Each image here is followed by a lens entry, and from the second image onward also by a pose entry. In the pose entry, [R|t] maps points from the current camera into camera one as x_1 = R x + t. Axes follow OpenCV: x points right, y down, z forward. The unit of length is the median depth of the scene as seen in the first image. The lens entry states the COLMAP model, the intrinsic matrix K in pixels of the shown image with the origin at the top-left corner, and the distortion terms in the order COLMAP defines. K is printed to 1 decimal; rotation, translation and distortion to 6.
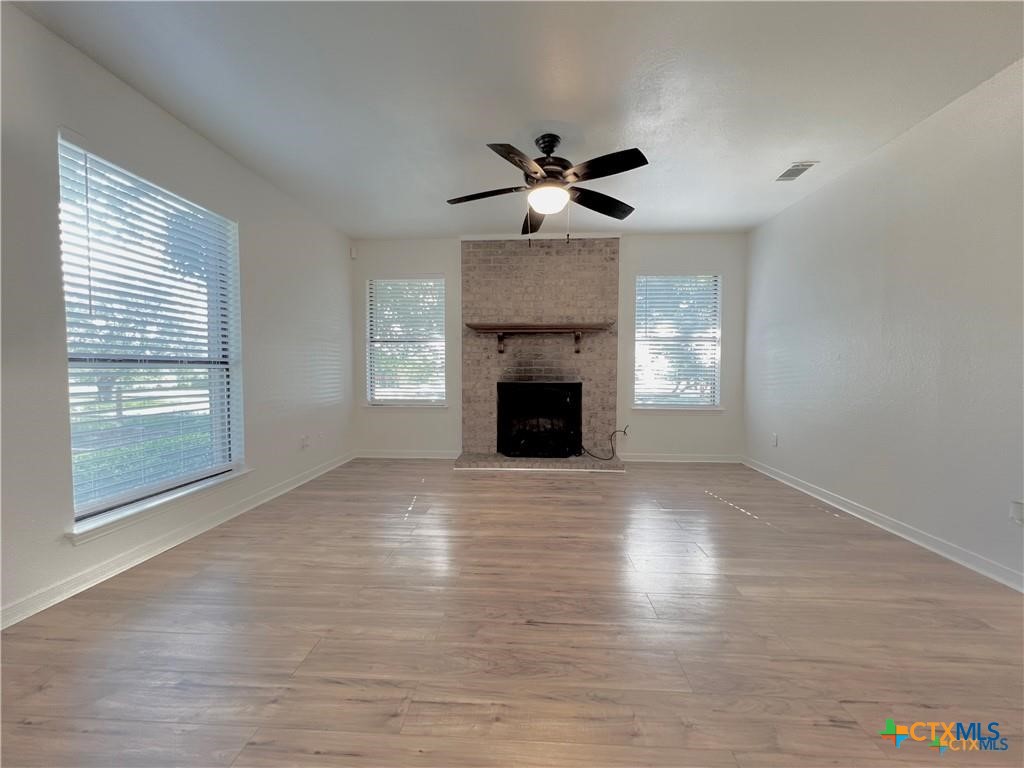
lens RADIAL K [[408.6, 0, 513.9], [0, 408.6, 383.5], [0, 0, 1]] dist [0.001357, 0.000008]
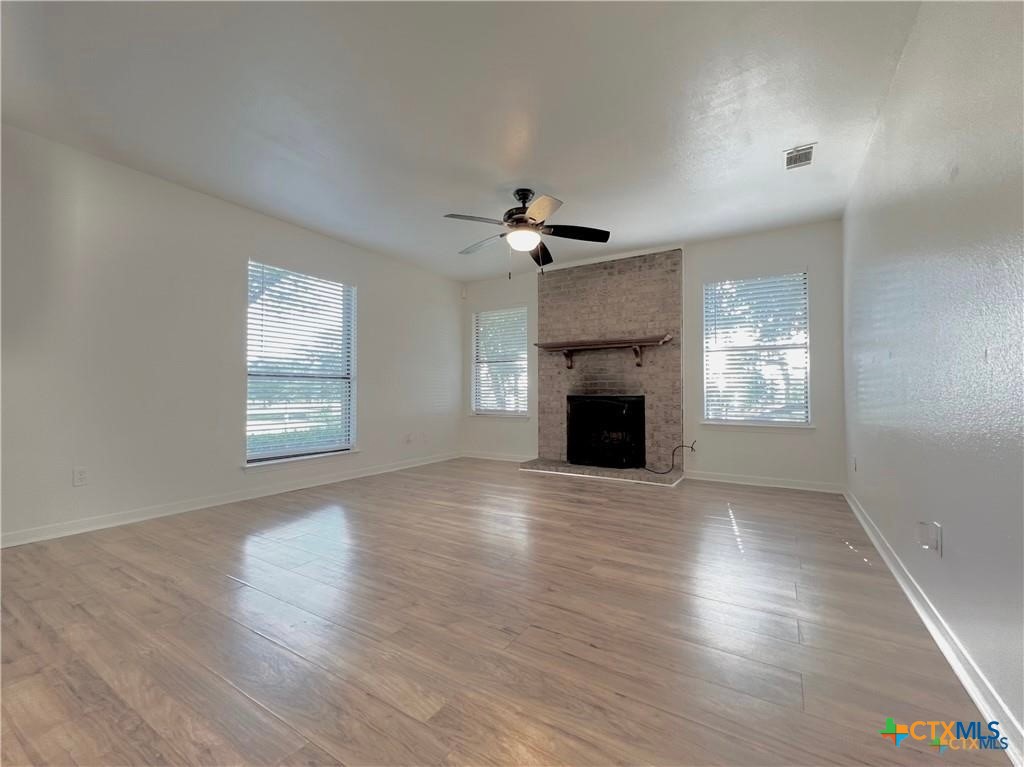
lens RADIAL K [[408.6, 0, 510.1], [0, 408.6, 386.0], [0, 0, 1]] dist [0.001357, 0.000008]
pose [[0.889078, -0.008003, -0.457687, 0.332382], [-0.014248, 0.998879, -0.045144, 0.024204], [0.457535, 0.046658, 0.887967, -0.047025]]
